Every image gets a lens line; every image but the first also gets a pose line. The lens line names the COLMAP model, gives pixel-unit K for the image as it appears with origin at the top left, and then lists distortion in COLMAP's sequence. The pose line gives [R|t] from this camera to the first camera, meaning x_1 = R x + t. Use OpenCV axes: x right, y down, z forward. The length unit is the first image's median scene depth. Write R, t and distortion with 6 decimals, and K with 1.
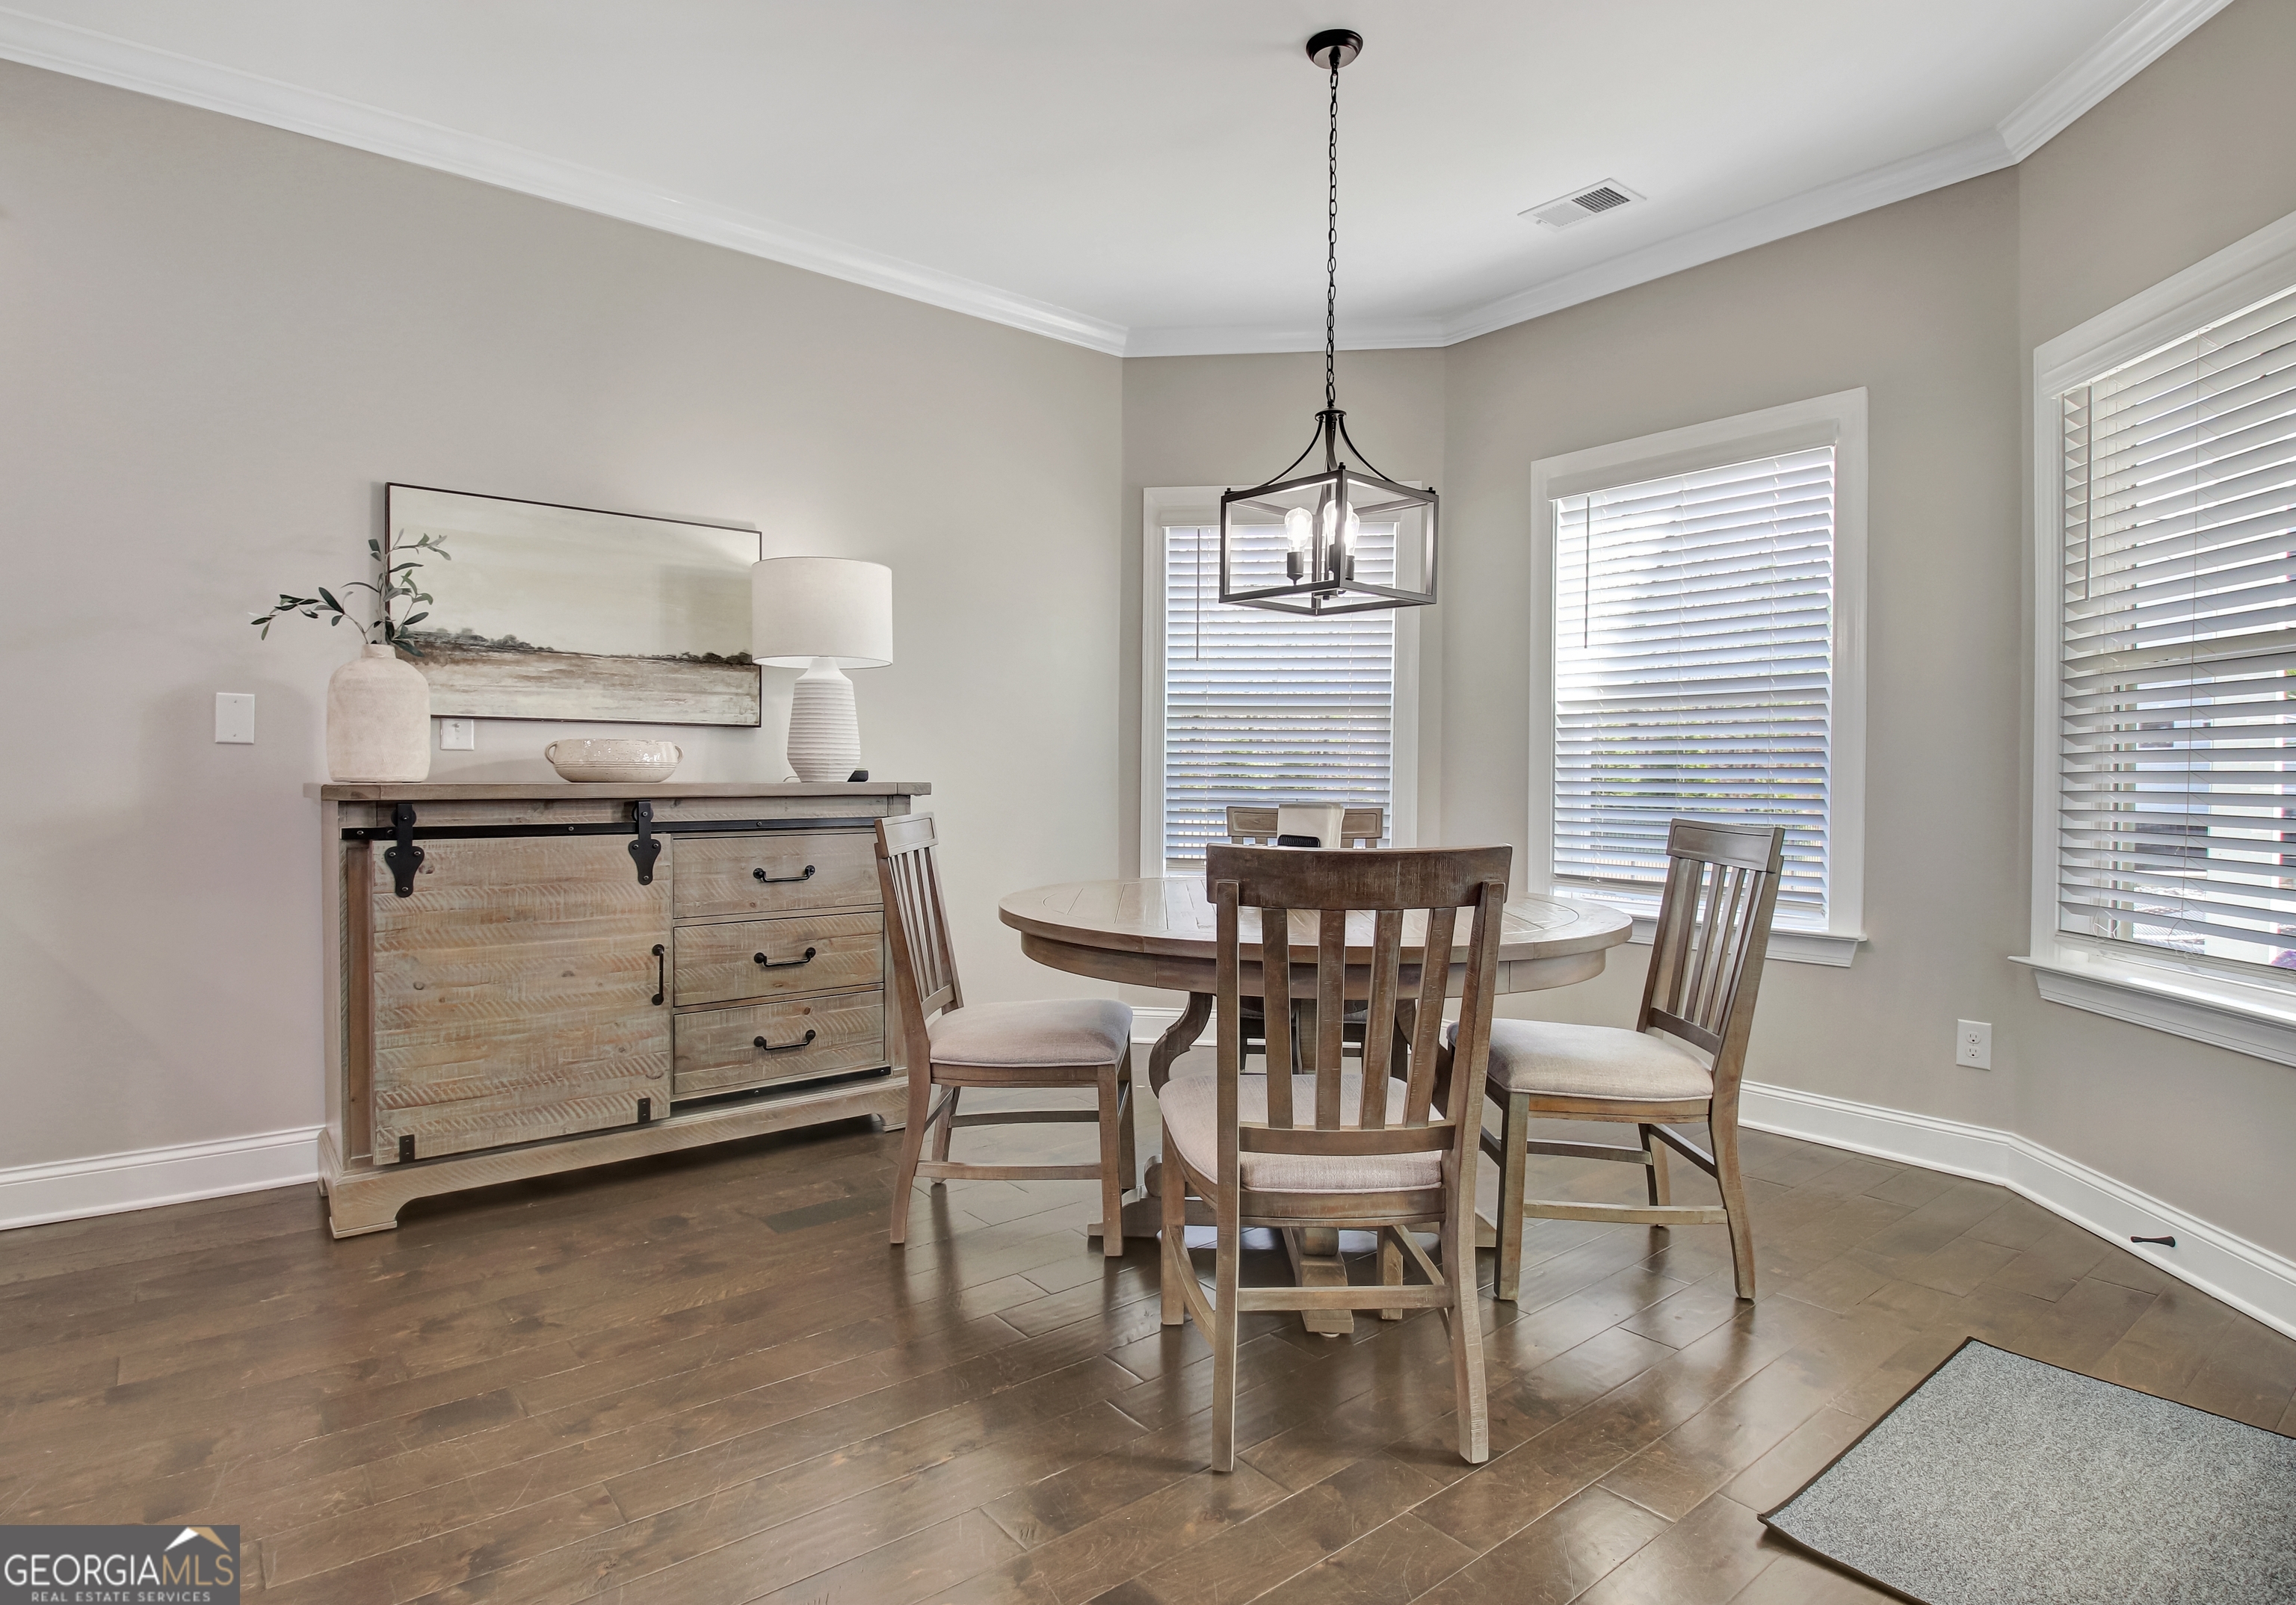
lens RADIAL K [[1205.7, 0, 1148.0], [0, 1205.7, 802.5], [0, 0, 1]] dist [-0.004271, -0.000328]
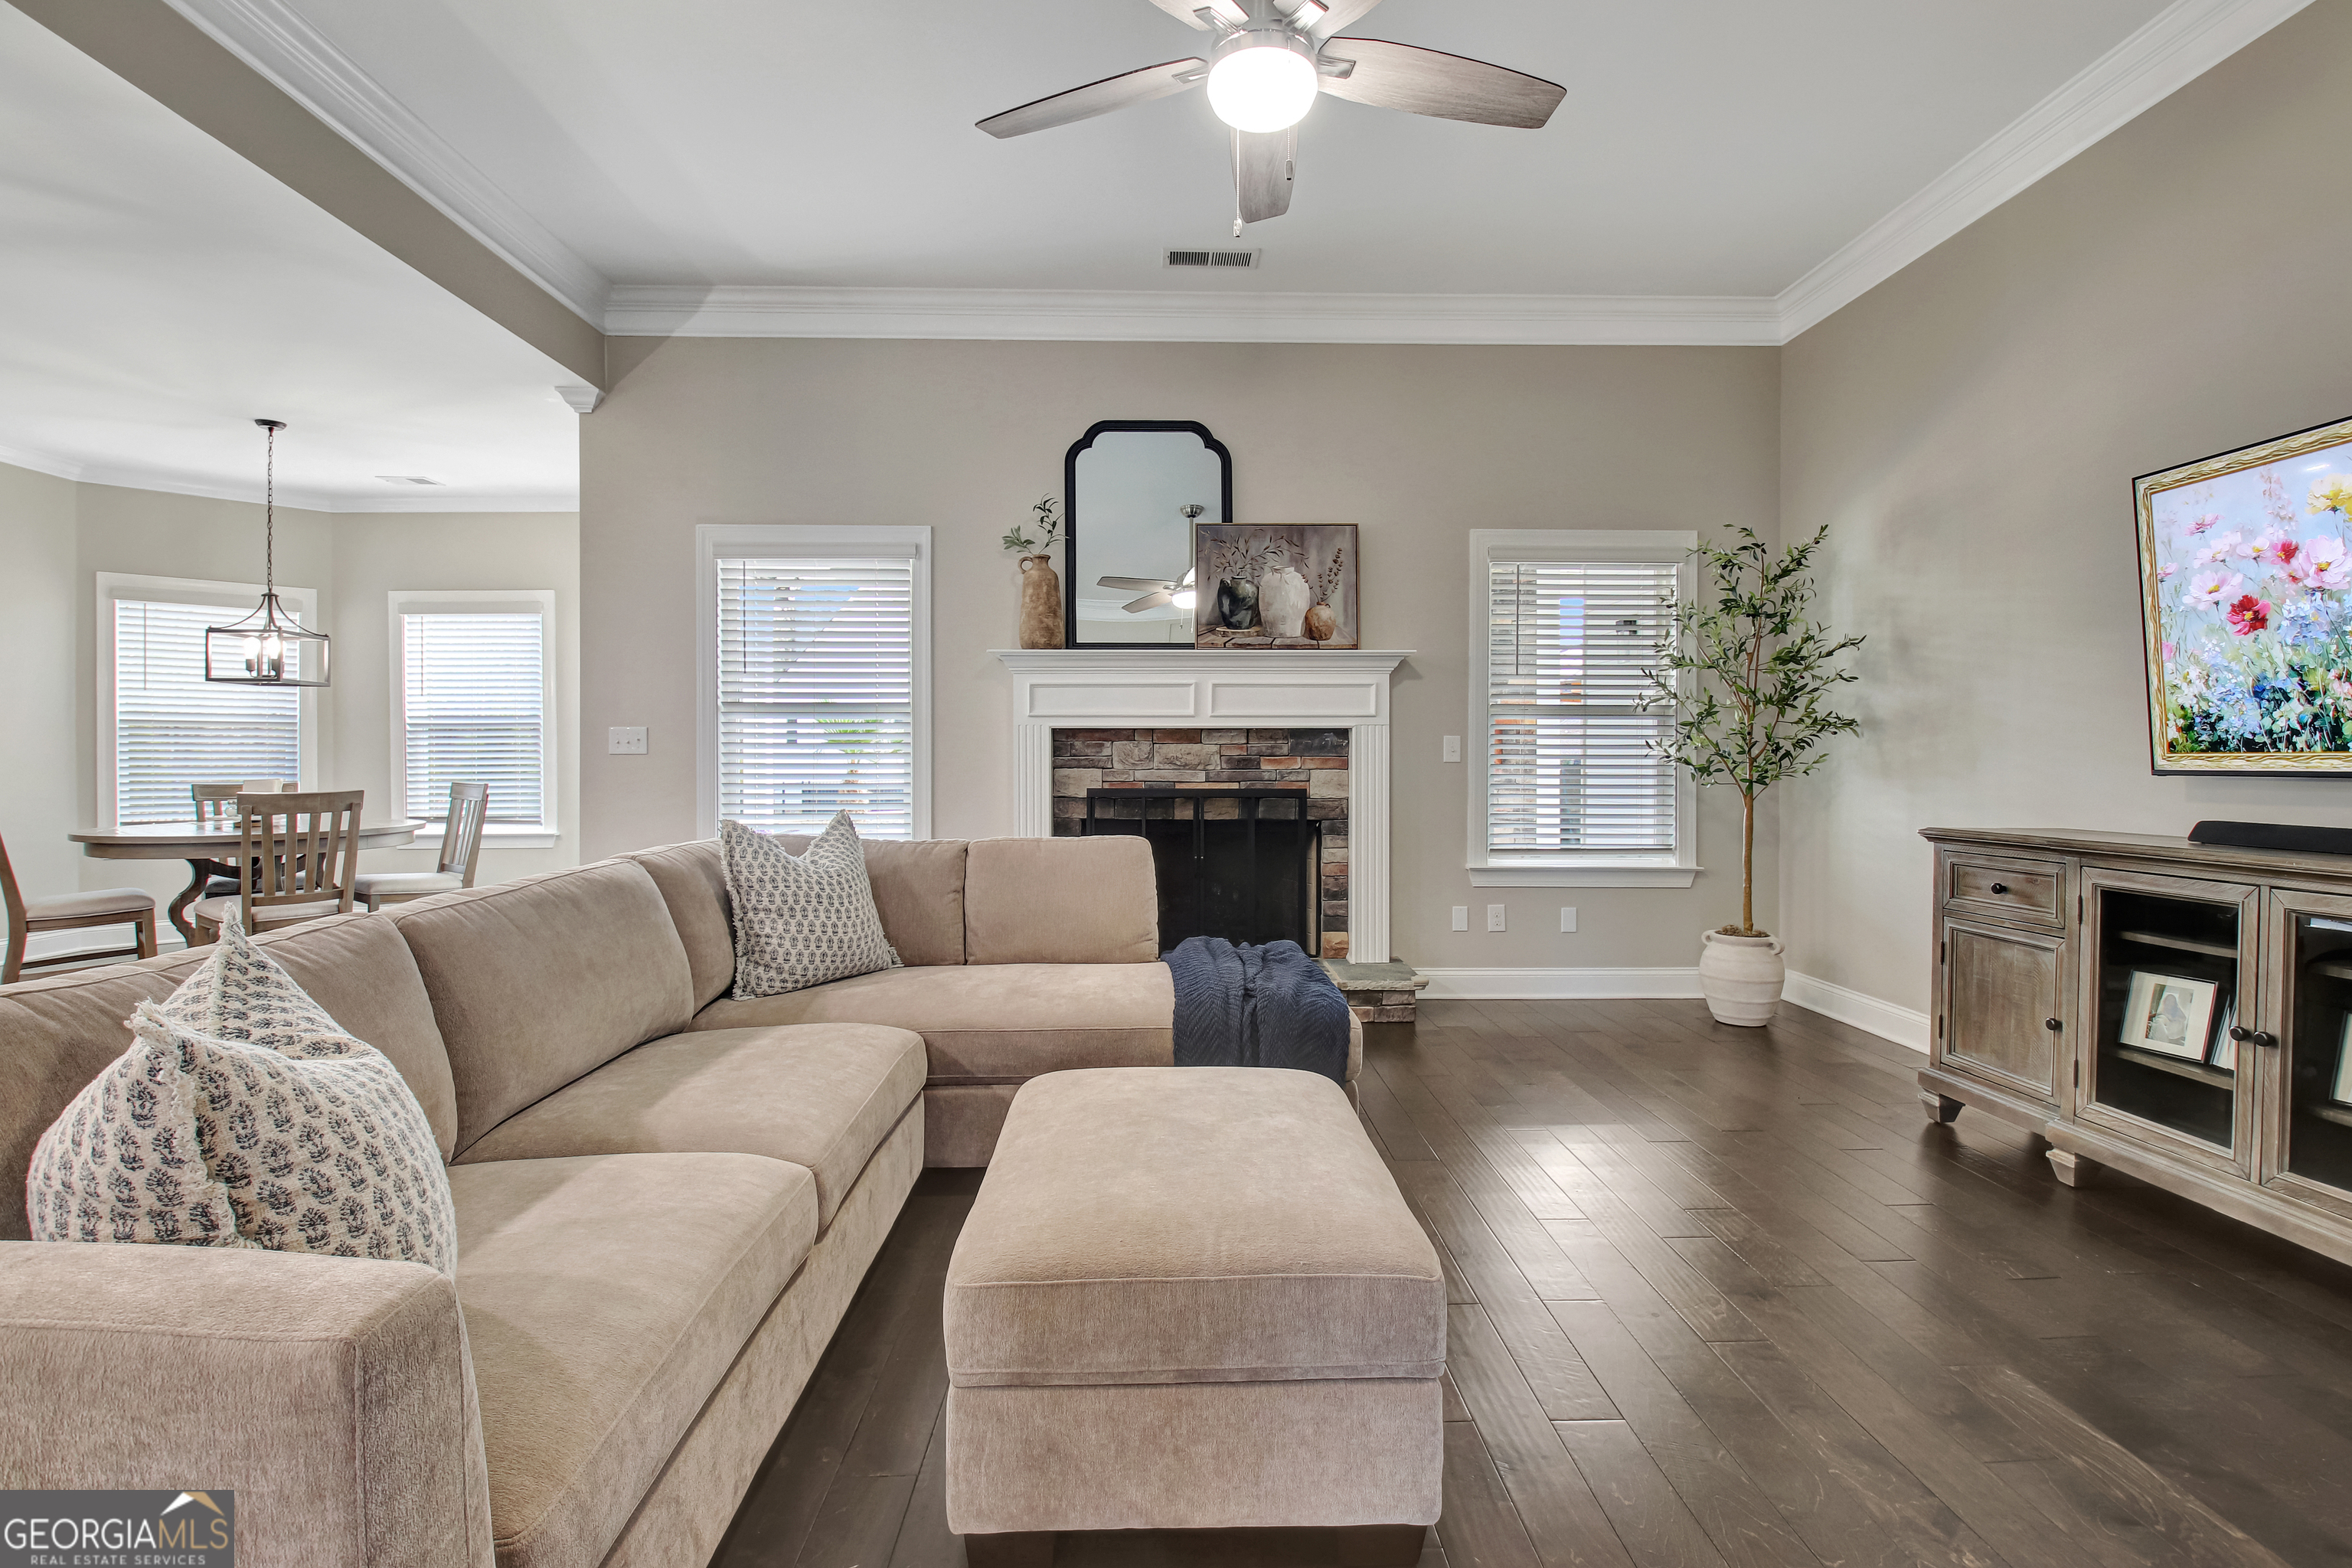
lens RADIAL K [[1112.3, 0, 1176.0], [0, 1112.3, 784.0], [0, 0, 1]] dist [-0.027859, 0.000014]
pose [[0.620503, -0.013239, 0.784092, -0.364504], [0.011507, 0.999904, 0.007776, 0.014420], [-0.784120, 0.004197, 0.620596, -1.428348]]
